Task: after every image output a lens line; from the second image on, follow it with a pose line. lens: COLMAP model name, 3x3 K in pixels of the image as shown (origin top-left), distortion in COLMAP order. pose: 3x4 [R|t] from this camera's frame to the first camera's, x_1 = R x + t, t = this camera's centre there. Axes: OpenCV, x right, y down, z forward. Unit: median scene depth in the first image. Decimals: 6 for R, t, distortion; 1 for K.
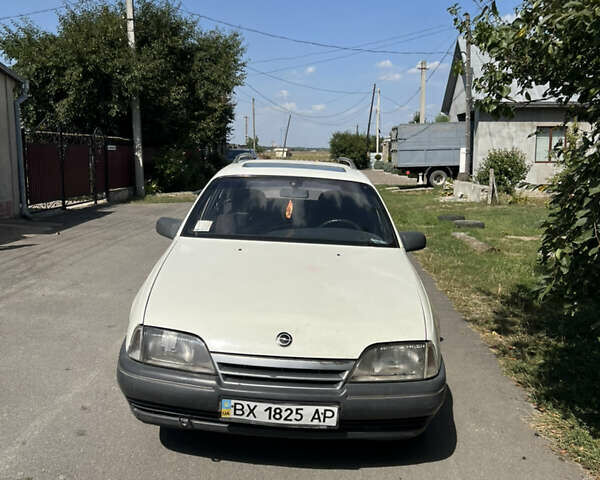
lens RADIAL K [[570.1, 0, 296.2], [0, 570.1, 237.8], [0, 0, 1]] dist [0.017641, 0.000000]
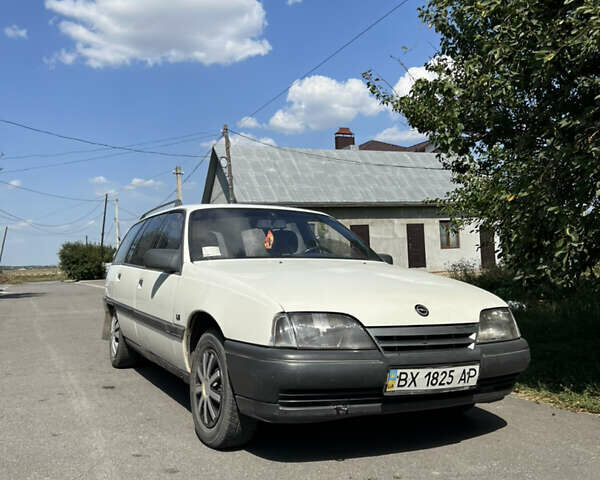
lens RADIAL K [[570.1, 0, 302.1], [0, 570.1, 237.8], [0, 0, 1]] dist [0.017641, 0.000000]
pose [[0.903966, -0.025251, 0.426859, -0.685931], [0.102099, 0.982127, -0.158118, 0.194659], [-0.415237, 0.186515, 0.890388, 0.124021]]
